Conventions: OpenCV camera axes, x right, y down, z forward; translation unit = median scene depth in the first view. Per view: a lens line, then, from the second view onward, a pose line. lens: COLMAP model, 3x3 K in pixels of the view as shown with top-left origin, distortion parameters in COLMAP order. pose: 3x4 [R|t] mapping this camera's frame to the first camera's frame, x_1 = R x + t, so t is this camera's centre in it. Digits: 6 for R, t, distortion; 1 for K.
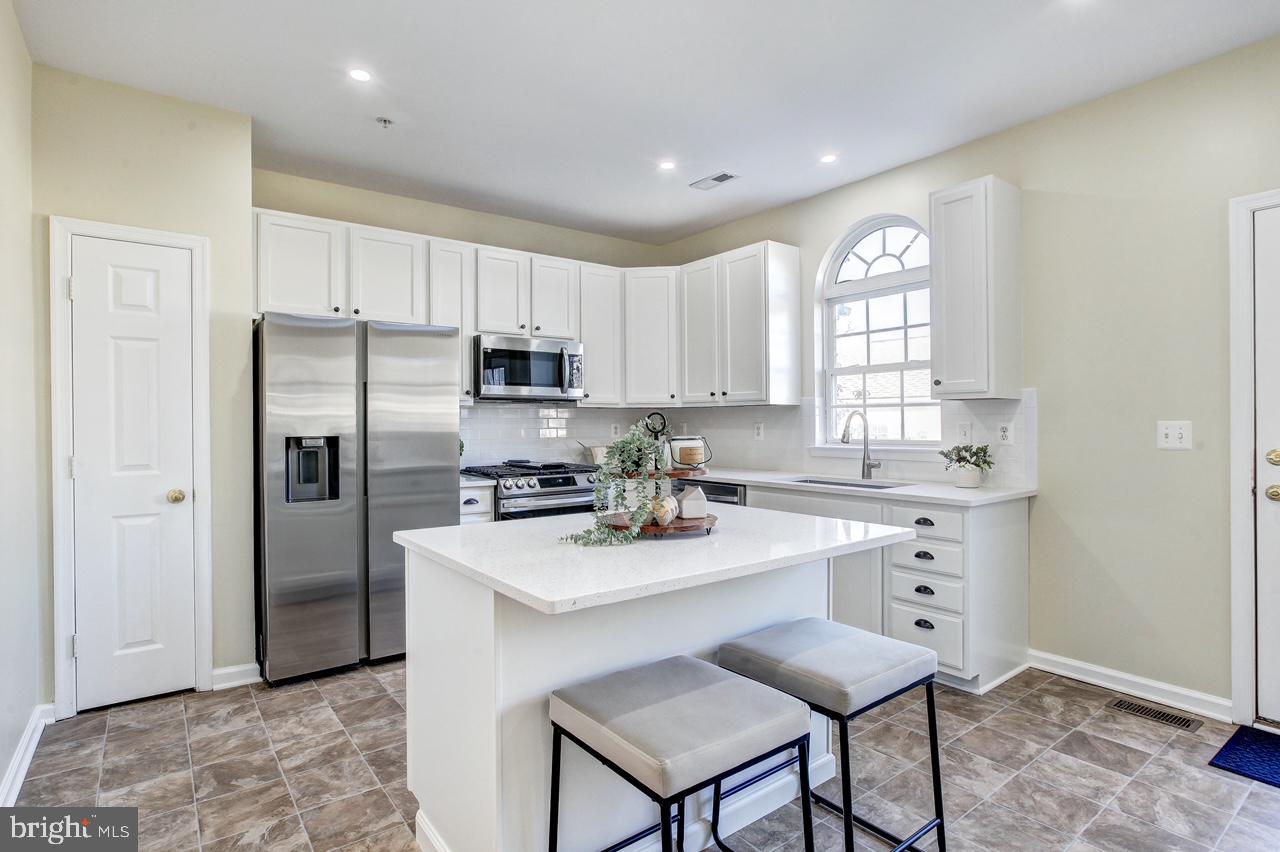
lens RADIAL K [[645.2, 0, 639.4], [0, 645.2, 436.5], [0, 0, 1]] dist [-0.030010, 0.015424]
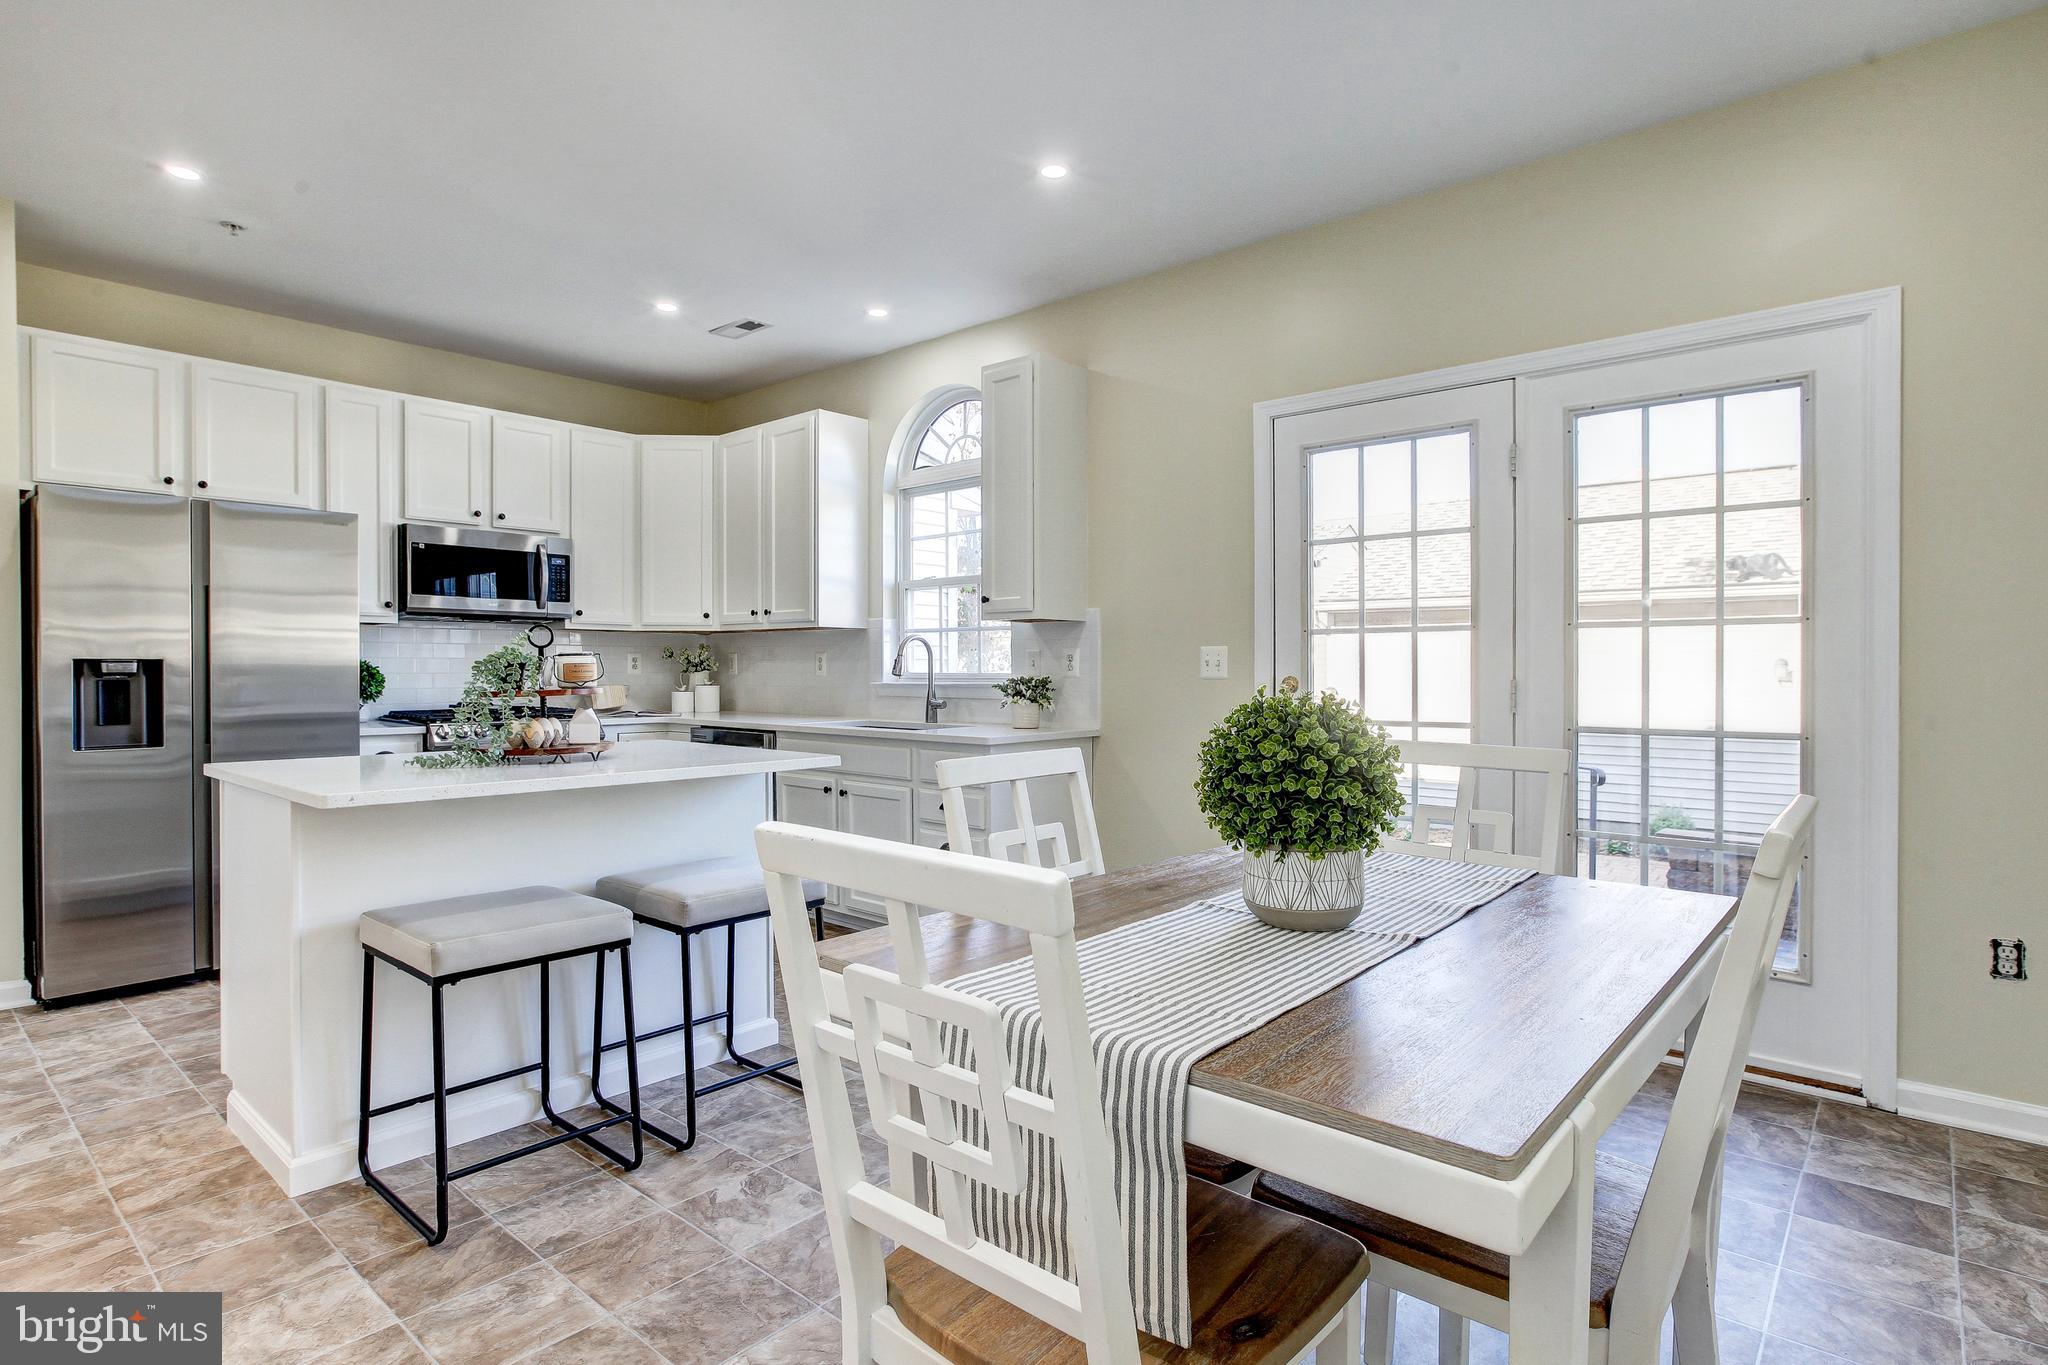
lens RADIAL K [[1032.3, 0, 1023.0], [0, 1032.3, 699.3], [0, 0, 1]] dist [-0.030010, 0.015424]
pose [[0.982213, 0.001639, 0.187765, 0.214785], [-0.002820, 0.999978, 0.006020, 0.028440], [-0.187751, -0.006442, 0.982196, -0.245511]]
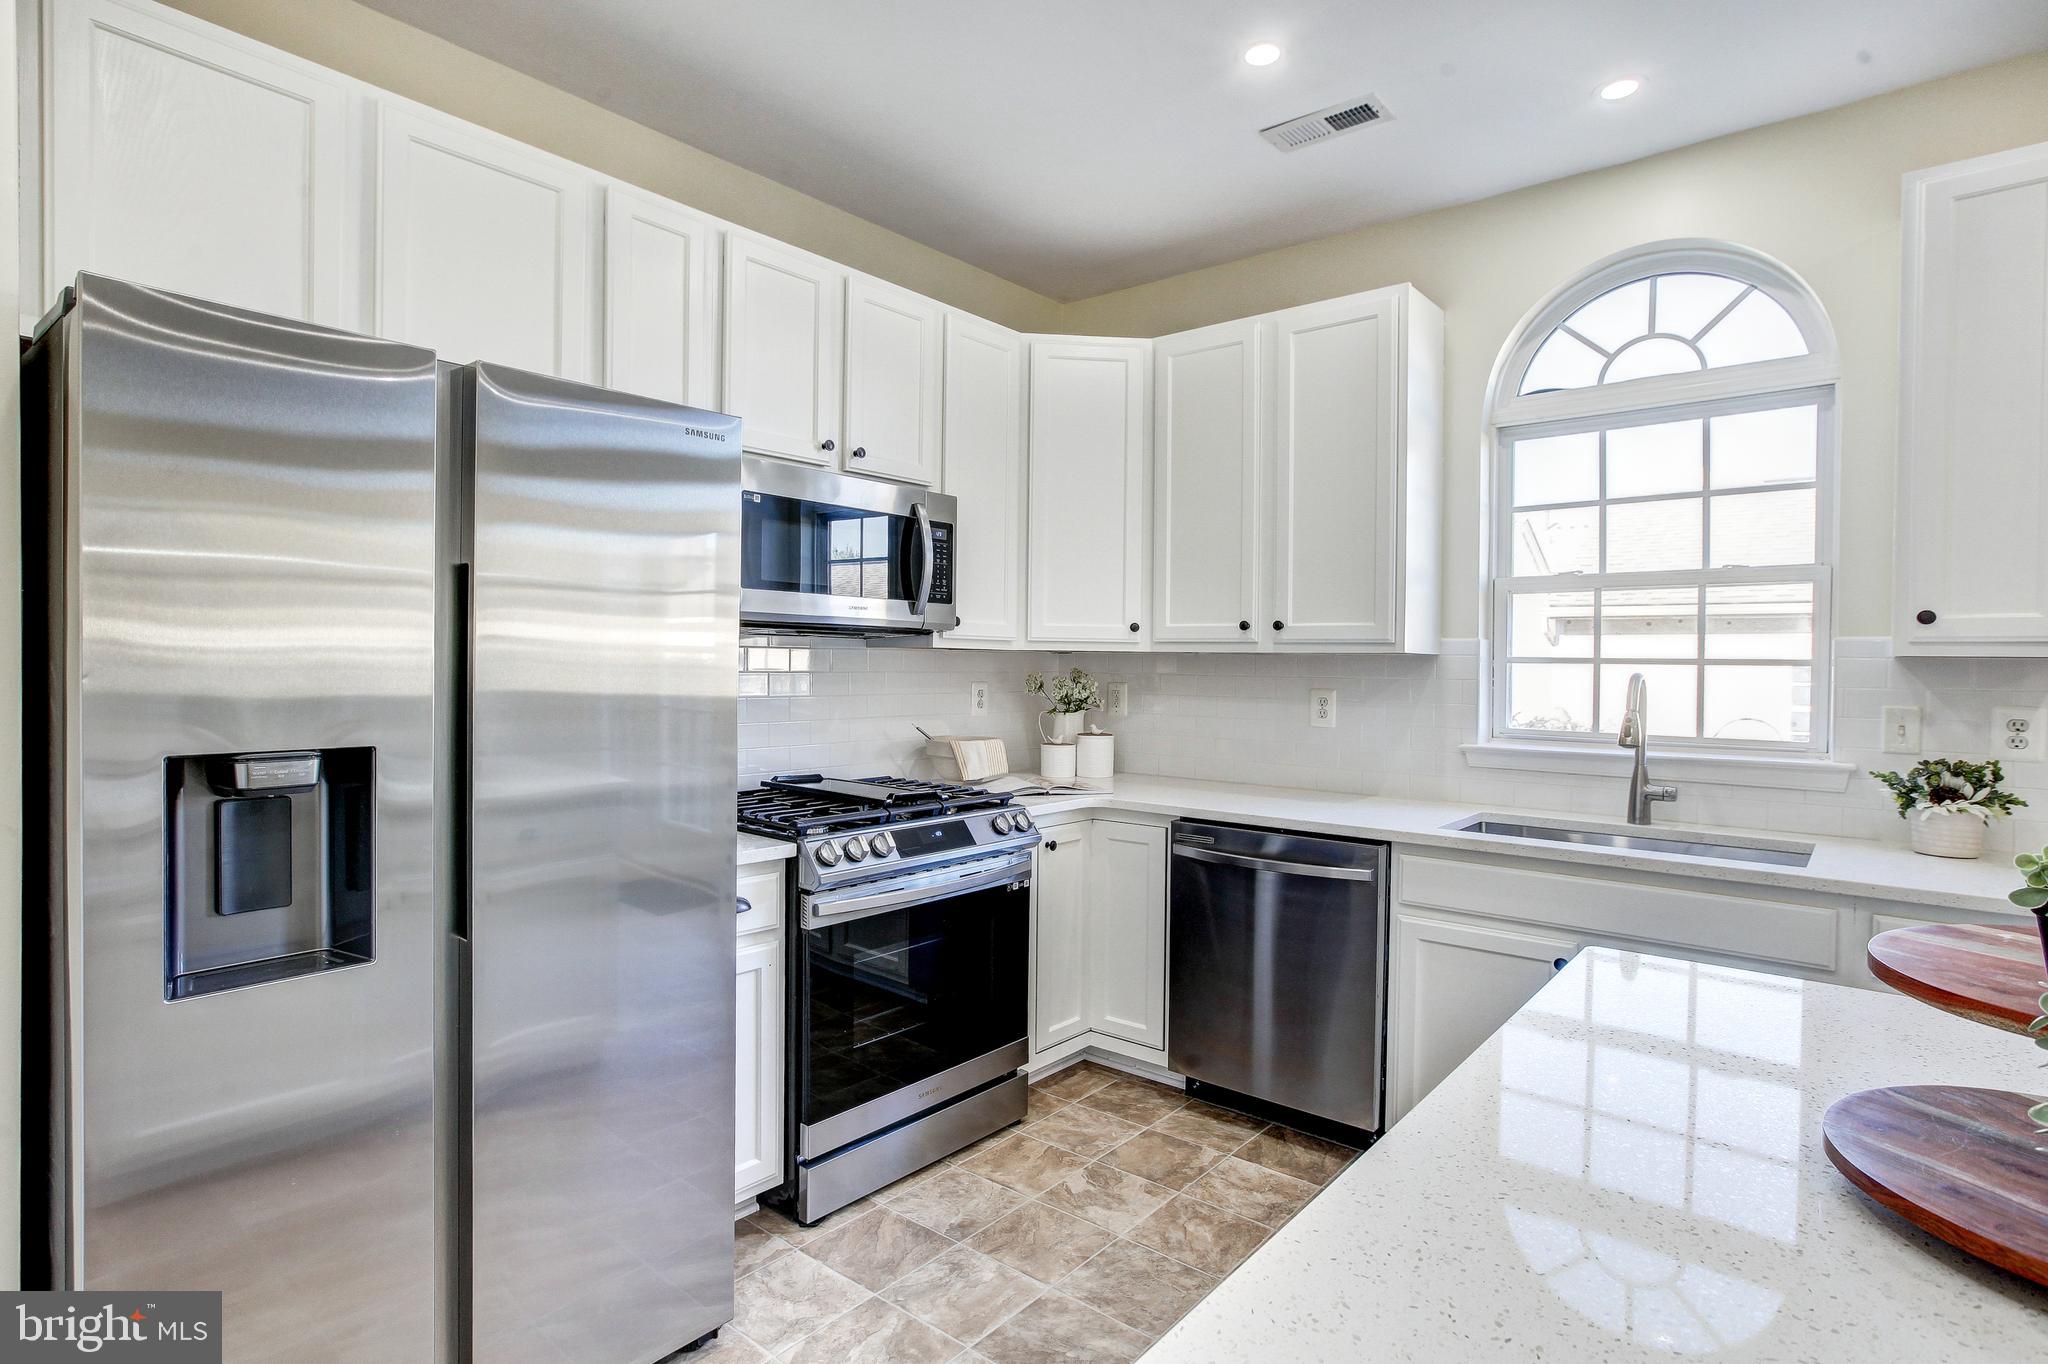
lens RADIAL K [[984.6, 0, 966.0], [0, 984.6, 686.0], [0, 0, 1]] dist [-0.022869, 0.000223]
pose [[0.976012, 0.011379, 0.217419, -0.245349], [-0.012838, 0.999904, 0.005302, -0.027289], [-0.217338, -0.007966, 0.976064, 0.413279]]
